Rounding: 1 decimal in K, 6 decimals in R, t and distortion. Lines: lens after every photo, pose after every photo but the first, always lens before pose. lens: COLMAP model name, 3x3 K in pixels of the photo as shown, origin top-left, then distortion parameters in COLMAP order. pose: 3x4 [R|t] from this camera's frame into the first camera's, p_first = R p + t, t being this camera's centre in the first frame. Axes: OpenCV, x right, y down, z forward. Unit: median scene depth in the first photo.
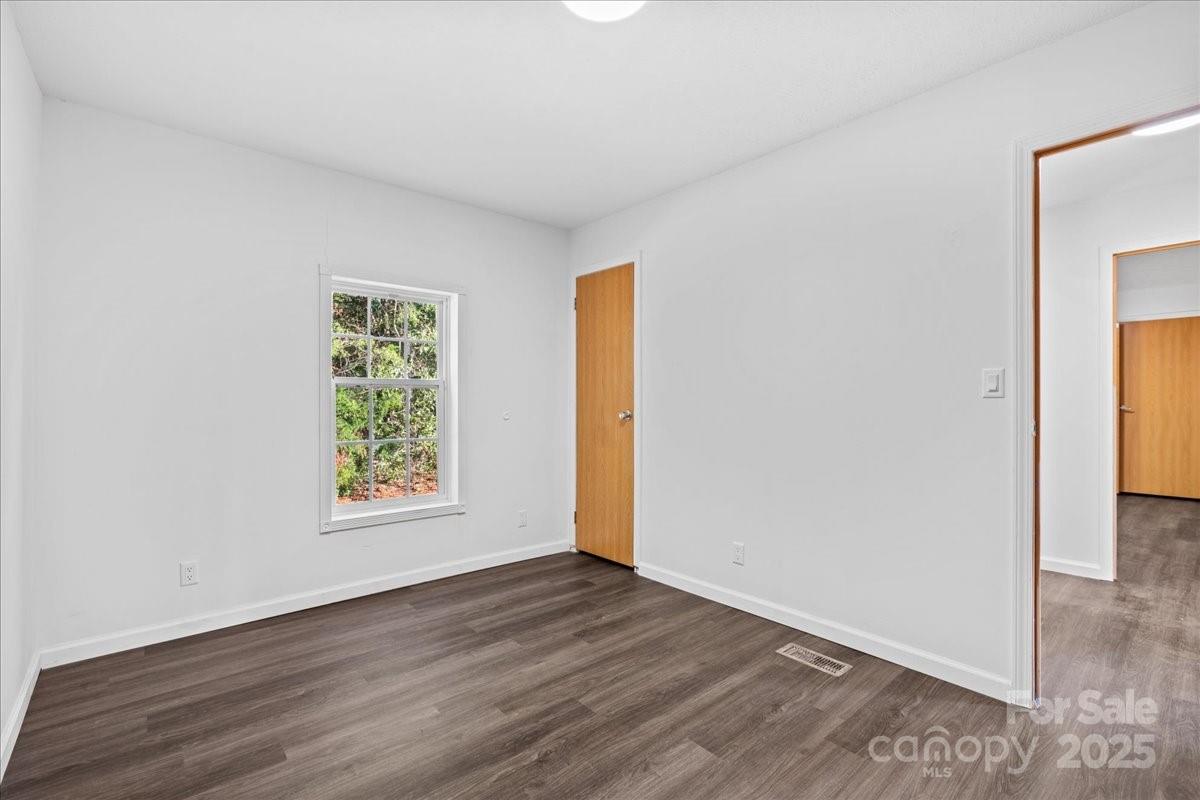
lens RADIAL K [[534.7, 0, 605.0], [0, 534.7, 400.3], [0, 0, 1]] dist [0.000471, 0.000770]
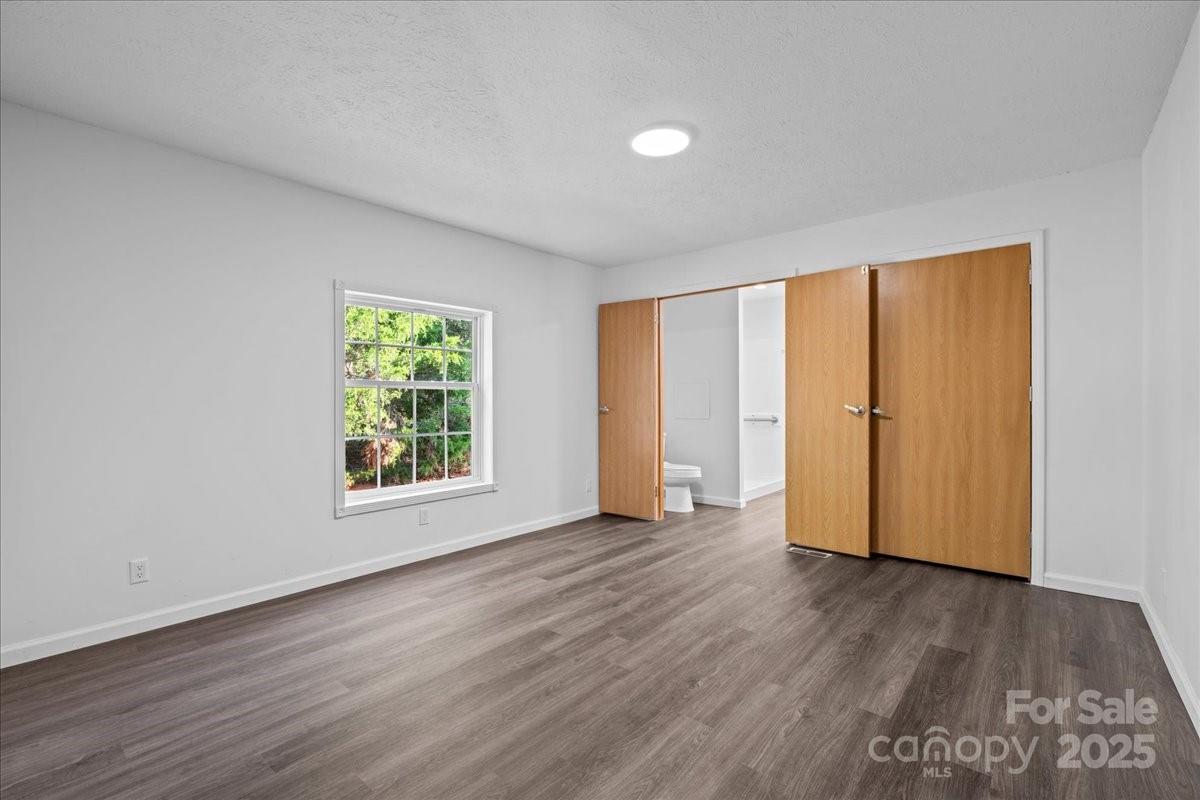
lens RADIAL K [[534.7, 0, 592.5], [0, 534.7, 402.5], [0, 0, 1]] dist [0.000471, 0.000770]
pose [[0.991604, -0.004053, 0.129250, -0.165749], [0.001758, 0.999839, 0.017862, -0.011258], [-0.129302, -0.017485, 0.991451, -0.194743]]
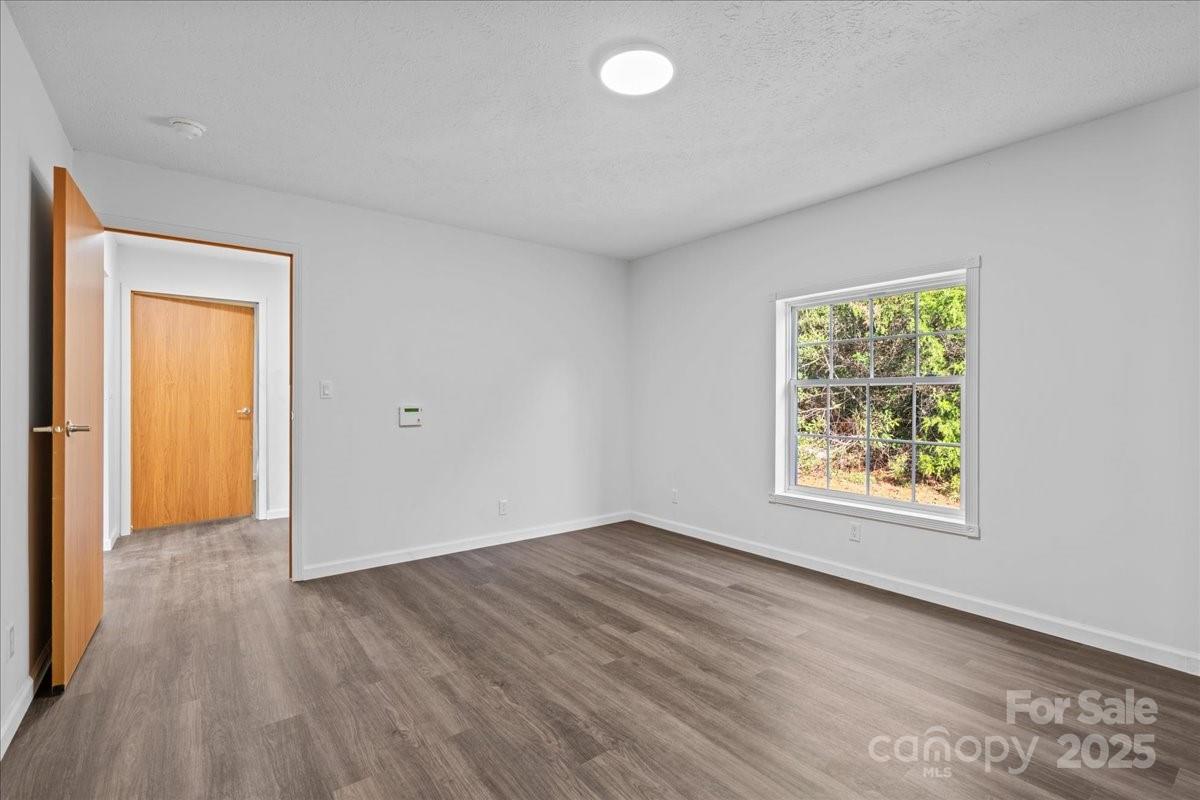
lens RADIAL K [[534.7, 0, 604.2], [0, 534.7, 399.4], [0, 0, 1]] dist [0.000471, 0.000770]
pose [[-0.069163, 0.003157, -0.997600, 0.428208], [0.012471, 0.999920, 0.002300, -0.007313], [0.997527, -0.012282, -0.069197, 0.367561]]
